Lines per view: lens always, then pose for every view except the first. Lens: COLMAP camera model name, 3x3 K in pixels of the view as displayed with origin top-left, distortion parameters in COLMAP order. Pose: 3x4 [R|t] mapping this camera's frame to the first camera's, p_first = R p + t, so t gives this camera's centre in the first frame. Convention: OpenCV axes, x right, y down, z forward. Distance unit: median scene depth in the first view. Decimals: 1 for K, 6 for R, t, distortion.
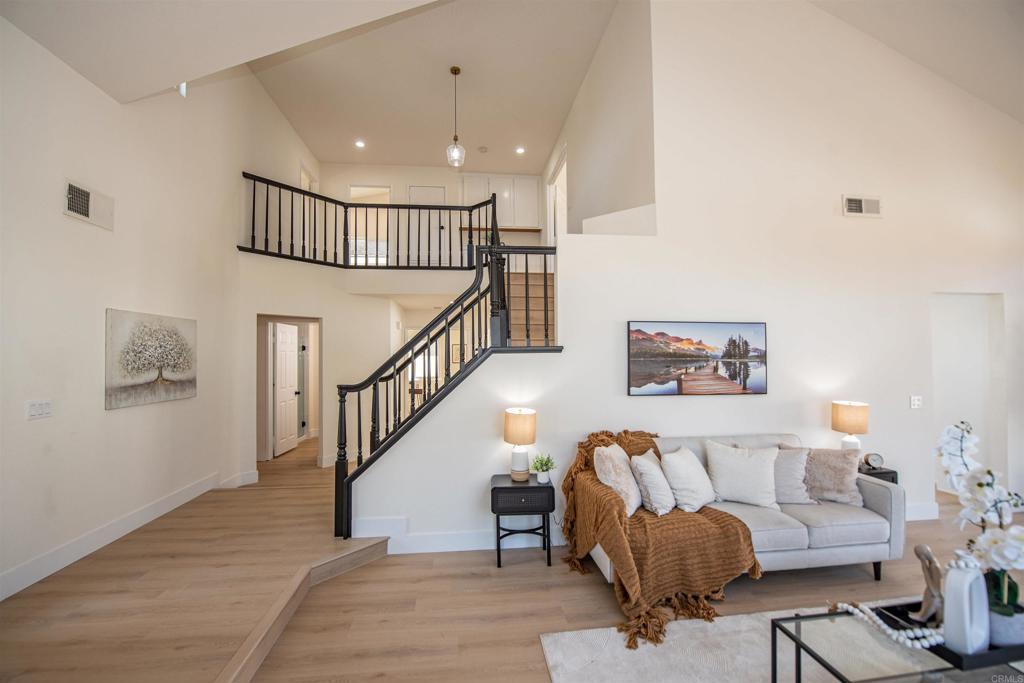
lens RADIAL K [[408.7, 0, 507.8], [0, 408.7, 346.4], [0, 0, 1]] dist [-0.018508, -0.000515]
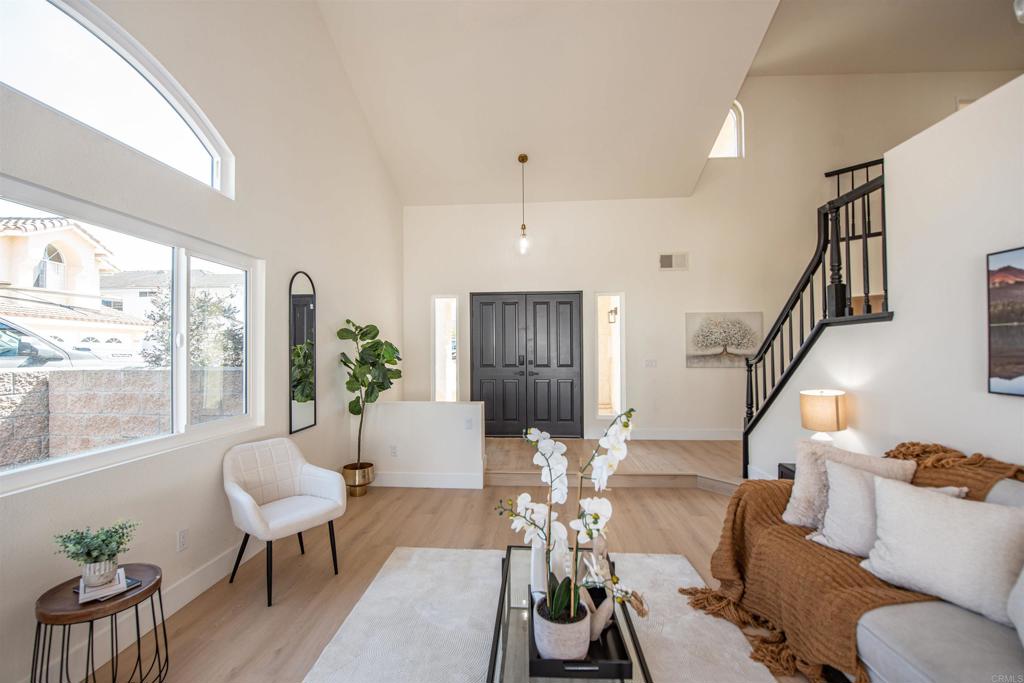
lens RADIAL K [[416.6, 0, 502.7], [0, 416.6, 345.6], [0, 0, 1]] dist [-0.019180, -0.000465]
pose [[-0.185996, -0.002804, -0.982547, 1.016734], [0.031956, 0.999450, -0.008901, 0.045949], [0.982031, -0.033054, -0.185804, 0.506928]]
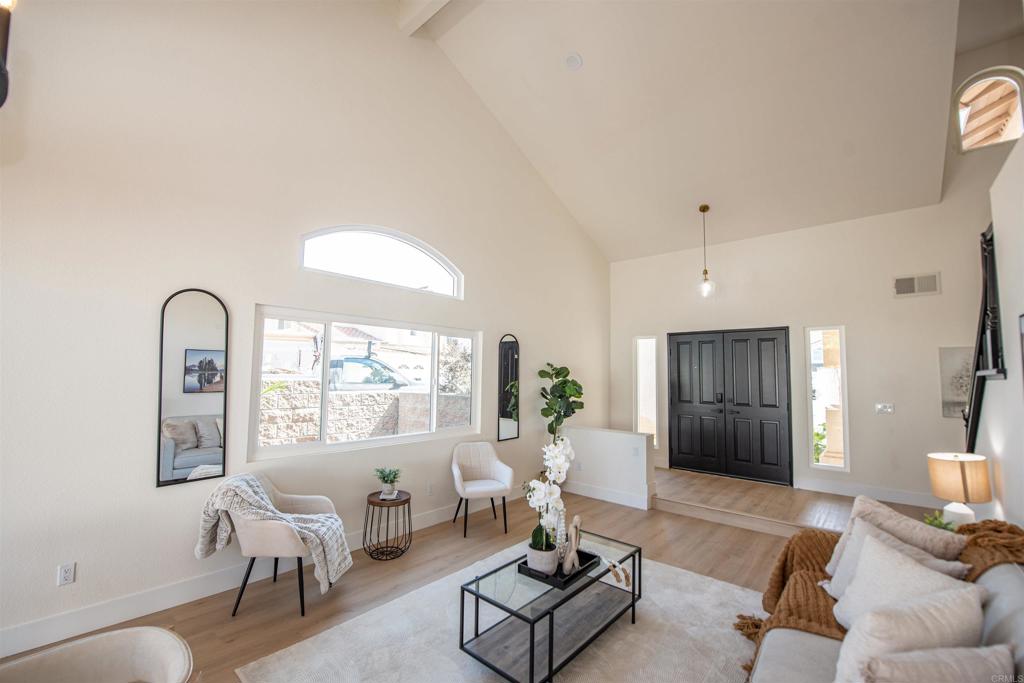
lens RADIAL K [[416.6, 0, 502.7], [0, 416.6, 345.6], [0, 0, 1]] dist [-0.019180, -0.000465]
pose [[-0.745376, -0.049876, -0.664776, 1.166831], [0.009487, 0.996303, -0.085385, 0.011087], [0.666576, -0.069951, -0.742147, 1.019453]]
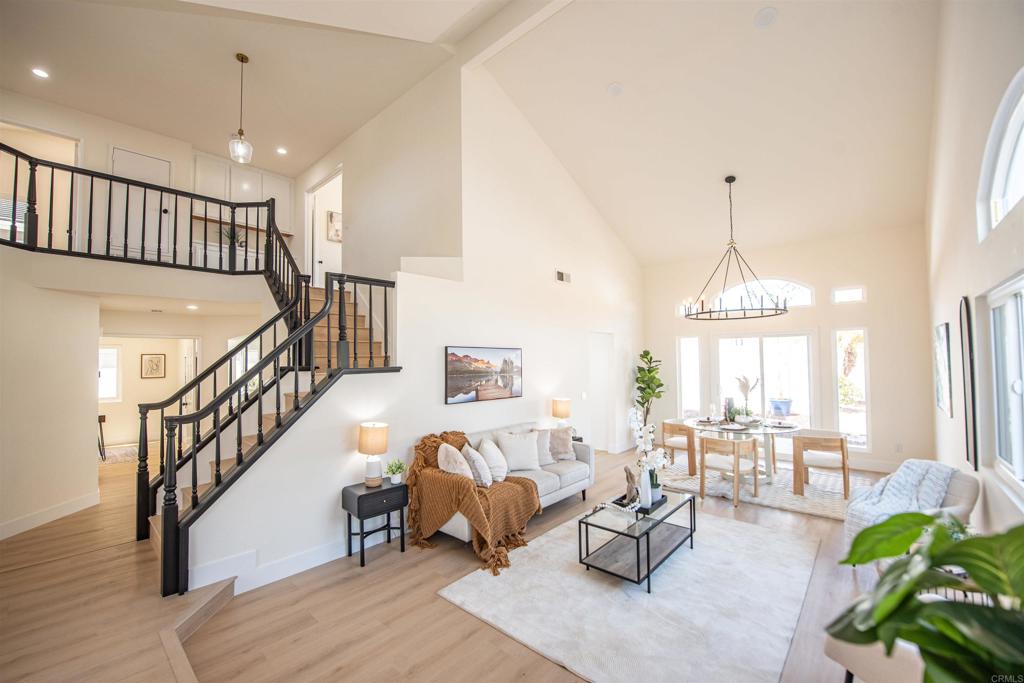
lens RADIAL K [[408.7, 0, 507.8], [0, 408.7, 346.4], [0, 0, 1]] dist [-0.018508, -0.000515]
pose [[0.749029, 0.019332, 0.662256, -0.448247], [-0.009731, 0.999787, -0.018179, -0.043937], [-0.662466, 0.007172, 0.749058, -0.100733]]
